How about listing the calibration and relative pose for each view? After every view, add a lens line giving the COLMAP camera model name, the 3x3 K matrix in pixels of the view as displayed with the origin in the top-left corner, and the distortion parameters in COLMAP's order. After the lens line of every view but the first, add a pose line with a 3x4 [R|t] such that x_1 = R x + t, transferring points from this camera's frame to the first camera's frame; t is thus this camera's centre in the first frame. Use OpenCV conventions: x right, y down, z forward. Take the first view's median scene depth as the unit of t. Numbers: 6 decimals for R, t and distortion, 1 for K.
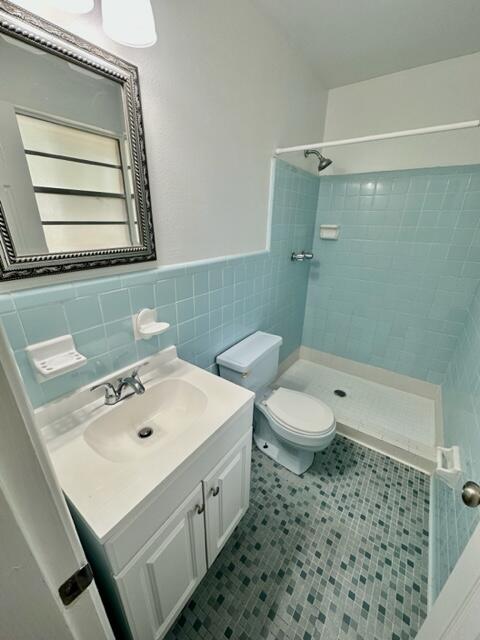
lens RADIAL K [[256.4, 0, 240.3], [0, 256.4, 320.7], [0, 0, 1]] dist [-0.003756, 0.000476]
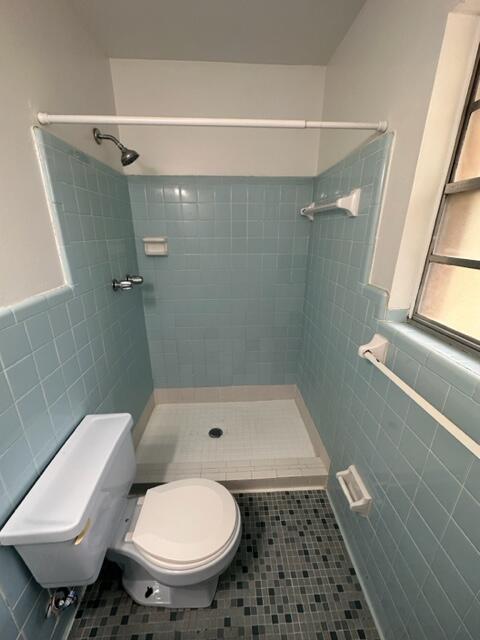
lens RADIAL K [[256.4, 0, 240.5], [0, 256.4, 320.7], [0, 0, 1]] dist [-0.003756, 0.000476]
pose [[0.786542, -0.220804, 0.576713, 0.057380], [0.235202, 0.970616, 0.050839, -0.124987], [-0.570992, 0.095657, 0.815363, 0.275788]]
